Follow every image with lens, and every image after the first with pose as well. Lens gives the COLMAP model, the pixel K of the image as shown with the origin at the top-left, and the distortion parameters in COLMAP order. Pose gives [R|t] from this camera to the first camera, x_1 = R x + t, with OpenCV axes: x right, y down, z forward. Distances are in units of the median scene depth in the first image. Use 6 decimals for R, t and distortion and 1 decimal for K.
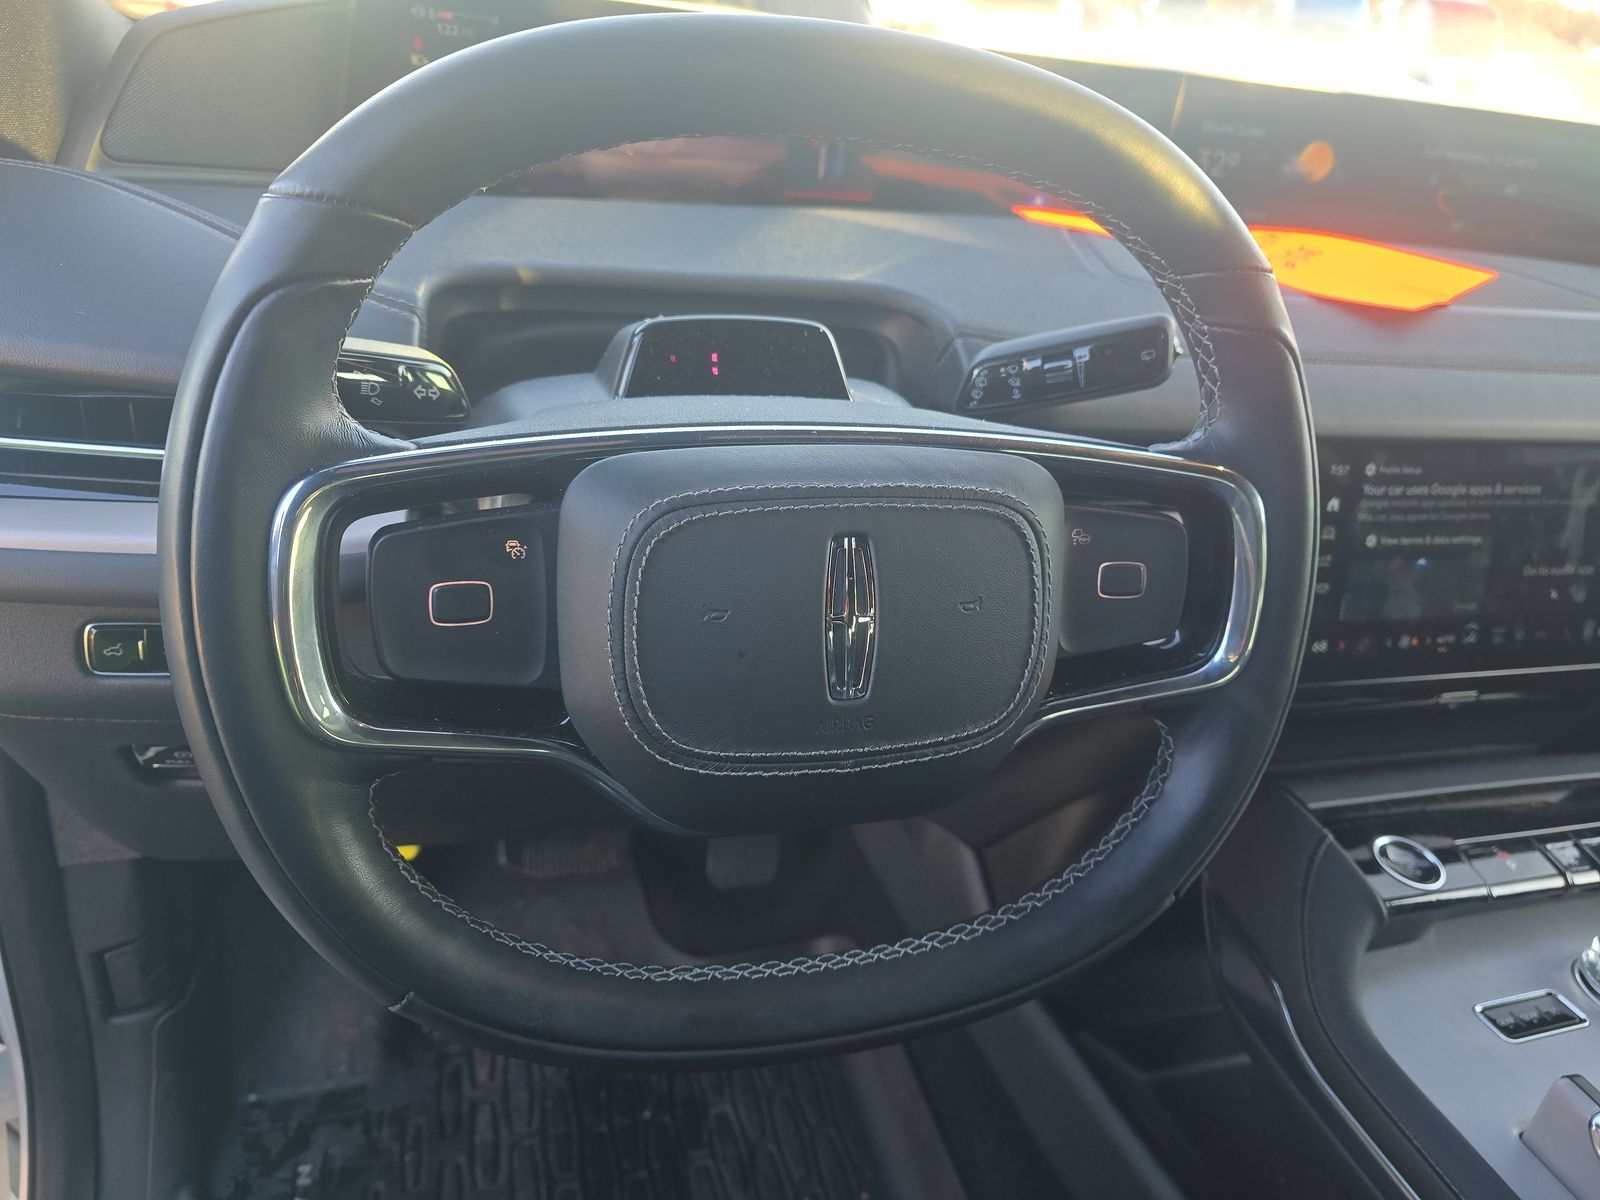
lens RADIAL K [[1070.8, 0, 821.8], [0, 1070.8, 602.5], [0, 0, 1]] dist [0.002254, 0.001024]
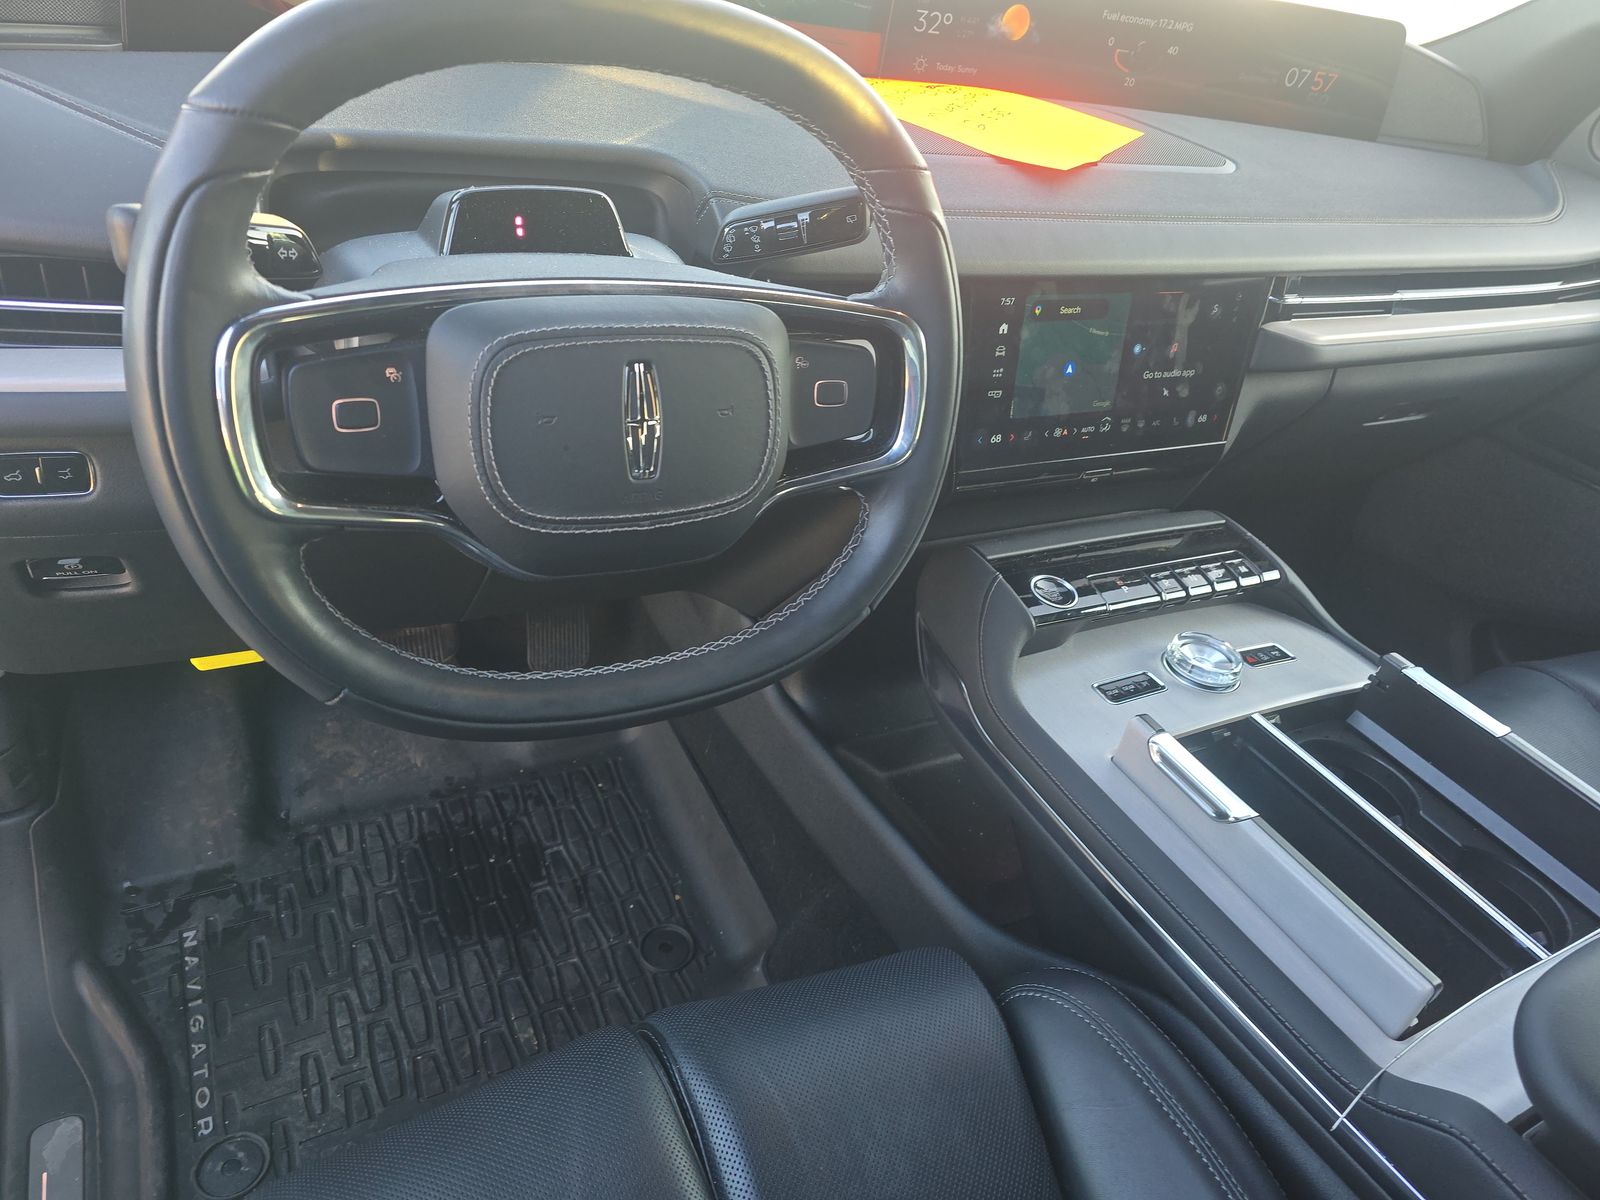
lens RADIAL K [[1082.6, 0, 800.0], [0, 1082.6, 600.0], [0, 0, 1]] dist [0.075506, -0.077969]
pose [[0.983431, -0.065033, 0.169214, -0.018731], [0.038953, 0.987442, 0.153107, 0.024874], [-0.177046, -0.143979, 0.973614, -0.331129]]
